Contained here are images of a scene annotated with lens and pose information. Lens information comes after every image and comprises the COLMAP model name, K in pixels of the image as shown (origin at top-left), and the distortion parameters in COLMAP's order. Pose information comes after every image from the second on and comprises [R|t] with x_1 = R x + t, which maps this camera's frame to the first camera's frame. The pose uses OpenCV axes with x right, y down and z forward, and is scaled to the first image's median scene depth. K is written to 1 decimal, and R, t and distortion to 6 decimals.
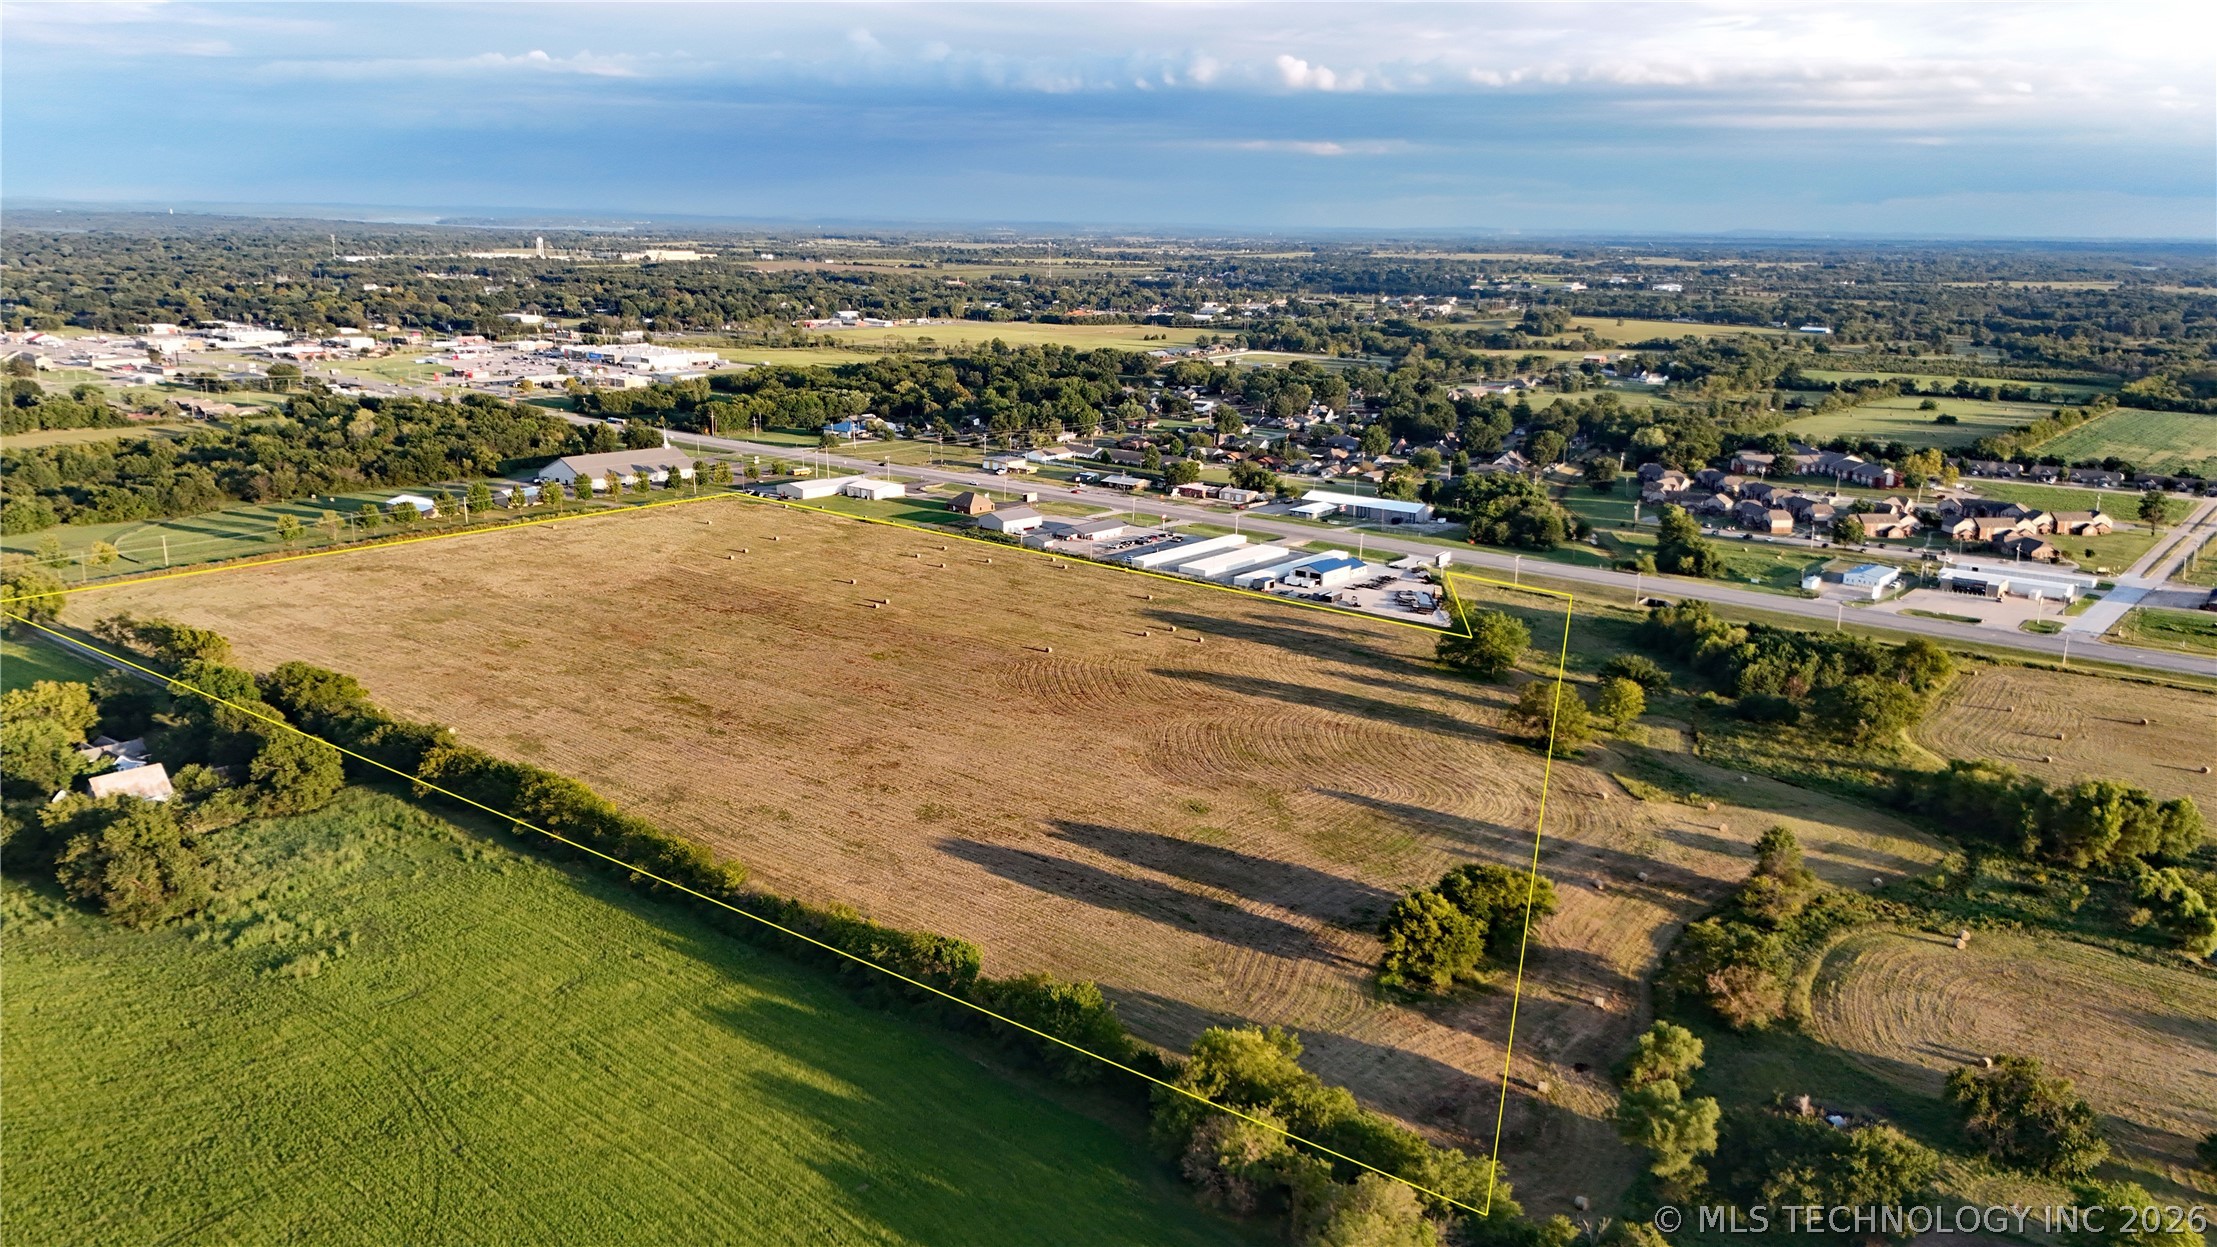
lens RADIAL K [[1665.5, 0, 1084.0], [0, 1665.5, 622.5], [0, 0, 1]] dist [0.100997, -0.144730]
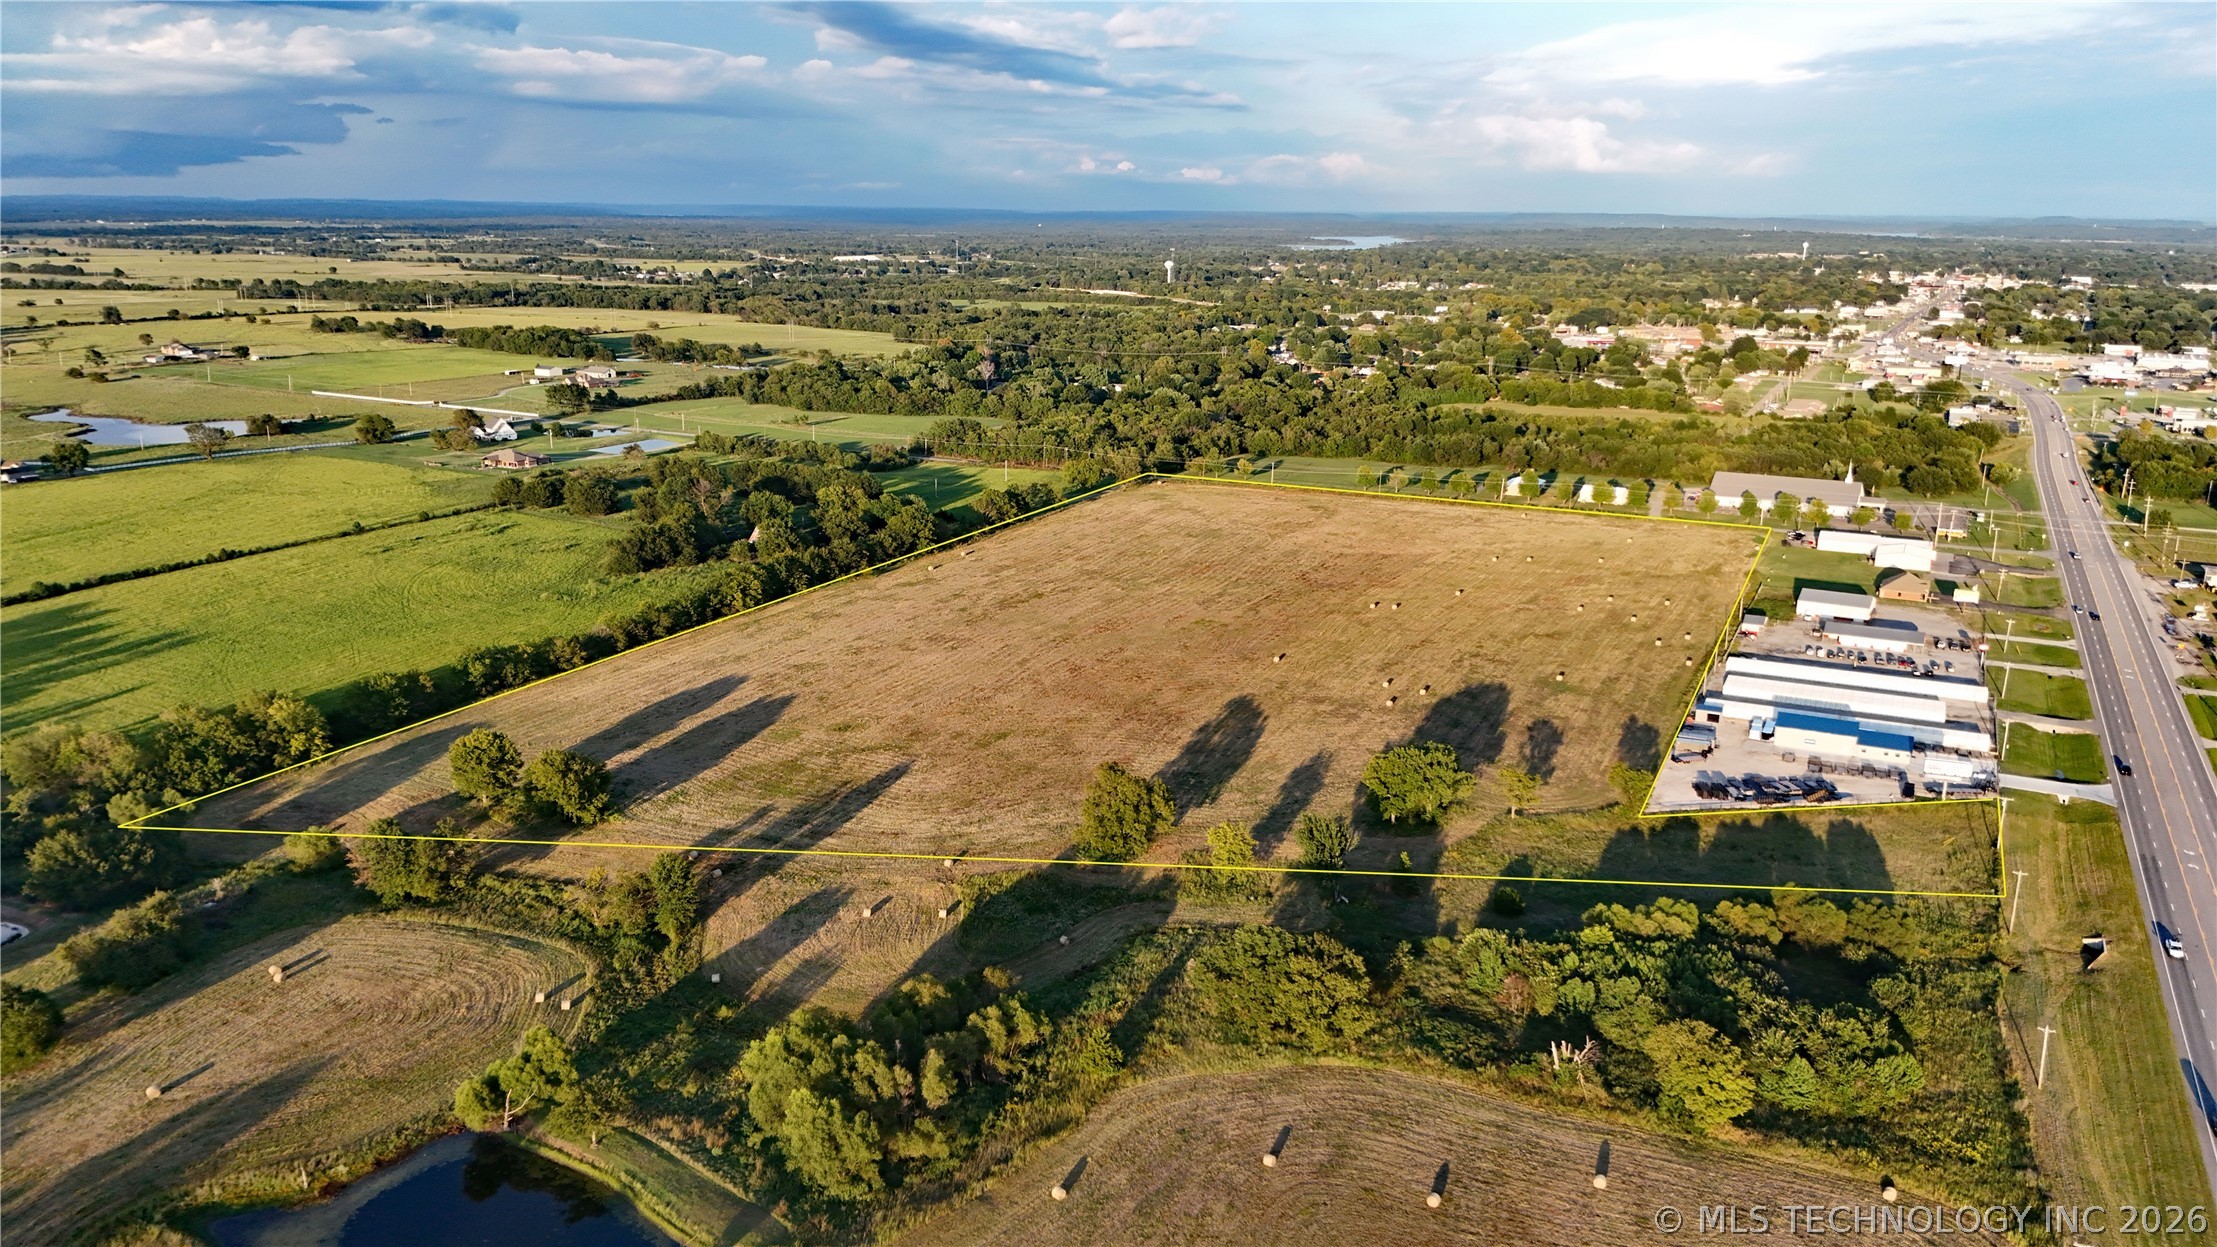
lens RADIAL K [[1665.5, 0, 1084.0], [0, 1665.5, 622.5], [0, 0, 1]] dist [0.100997, -0.144730]
pose [[0.206752, 0.226493, -0.951816, 1.070117], [-0.237141, 0.955429, 0.175841, -0.181548], [0.949219, 0.189359, 0.251248, 0.767936]]
